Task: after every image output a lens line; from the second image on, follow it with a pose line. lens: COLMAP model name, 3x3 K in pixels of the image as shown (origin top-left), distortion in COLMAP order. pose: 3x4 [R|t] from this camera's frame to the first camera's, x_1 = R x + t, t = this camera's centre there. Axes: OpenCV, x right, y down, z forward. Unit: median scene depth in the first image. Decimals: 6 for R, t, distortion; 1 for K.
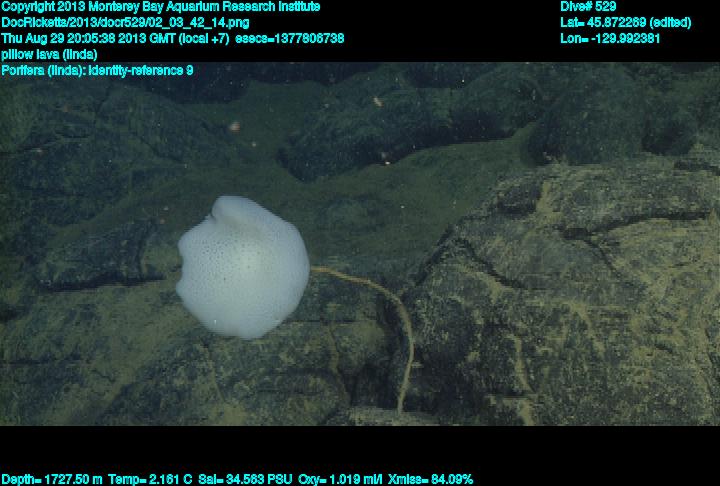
lens RADIAL K [[763.5, 0, 360.0], [0, 763.5, 243.0], [0, 0, 1]] dist [0.152779, -0.027848]
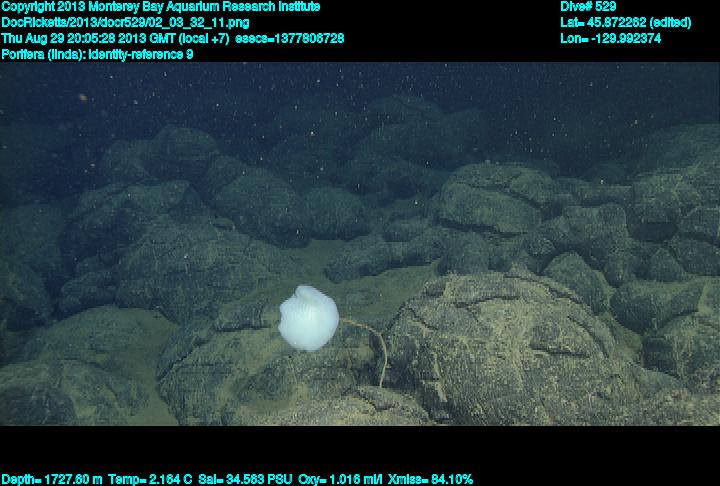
lens RADIAL K [[763.5, 0, 360.0], [0, 763.5, 243.0], [0, 0, 1]] dist [0.152779, -0.027848]
pose [[0.999997, -0.002511, 0.000136, -0.005092], [0.002507, 0.999717, 0.023636, -0.237207], [-0.000195, -0.023636, 0.999721, -1.140450]]
